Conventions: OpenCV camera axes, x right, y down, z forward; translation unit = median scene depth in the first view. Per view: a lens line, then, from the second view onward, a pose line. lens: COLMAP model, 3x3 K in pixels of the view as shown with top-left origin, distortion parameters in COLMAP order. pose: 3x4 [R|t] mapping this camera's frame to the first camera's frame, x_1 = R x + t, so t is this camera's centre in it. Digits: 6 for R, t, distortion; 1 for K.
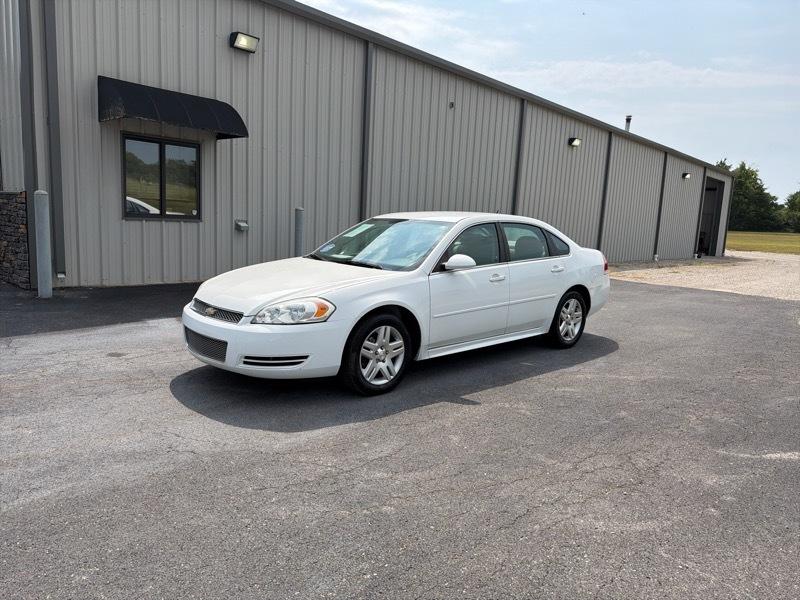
lens RADIAL K [[573.7, 0, 397.4], [0, 573.7, 307.3], [0, 0, 1]] dist [0.027848, -0.036778]
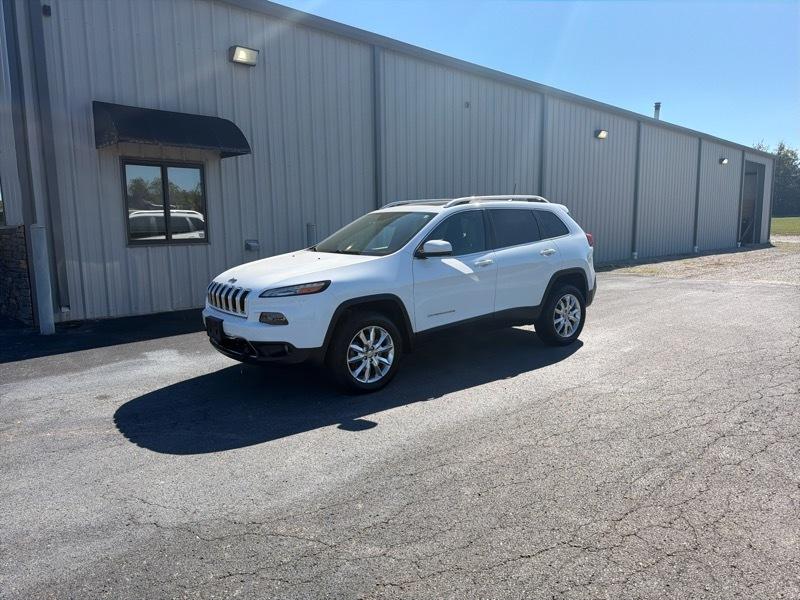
lens RADIAL K [[573.7, 0, 396.6], [0, 573.7, 305.6], [0, 0, 1]] dist [0.027848, -0.036778]
pose [[0.996592, -0.055293, -0.061208, 0.029763], [0.054463, 0.998401, -0.015138, -0.016942], [0.061947, 0.011752, 0.998010, 0.069709]]
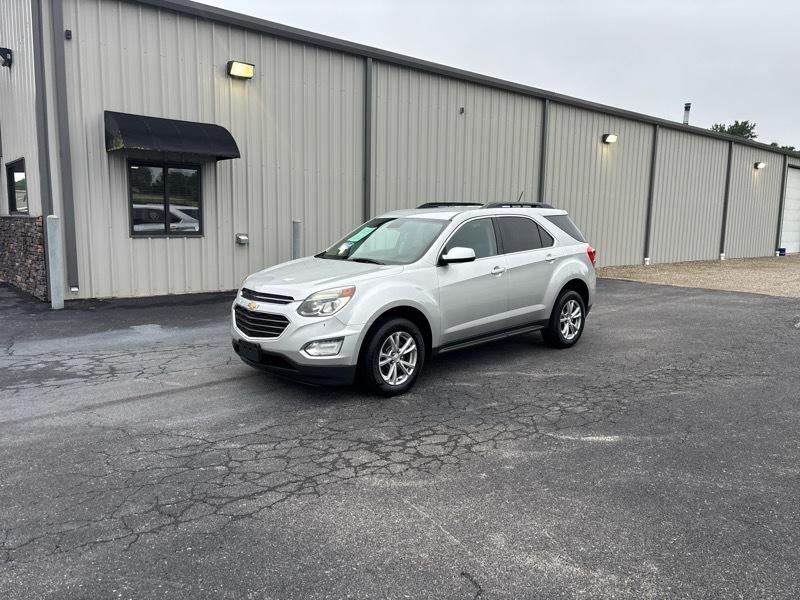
lens RADIAL K [[613.3, 0, 395.3], [0, 613.3, 298.6], [0, 0, 1]] dist [0.036810, -0.036873]
pose [[0.991388, -0.016270, -0.129941, 0.195643], [0.012618, 0.999503, -0.028883, 0.006297], [0.130346, 0.026994, 0.991101, -0.114459]]
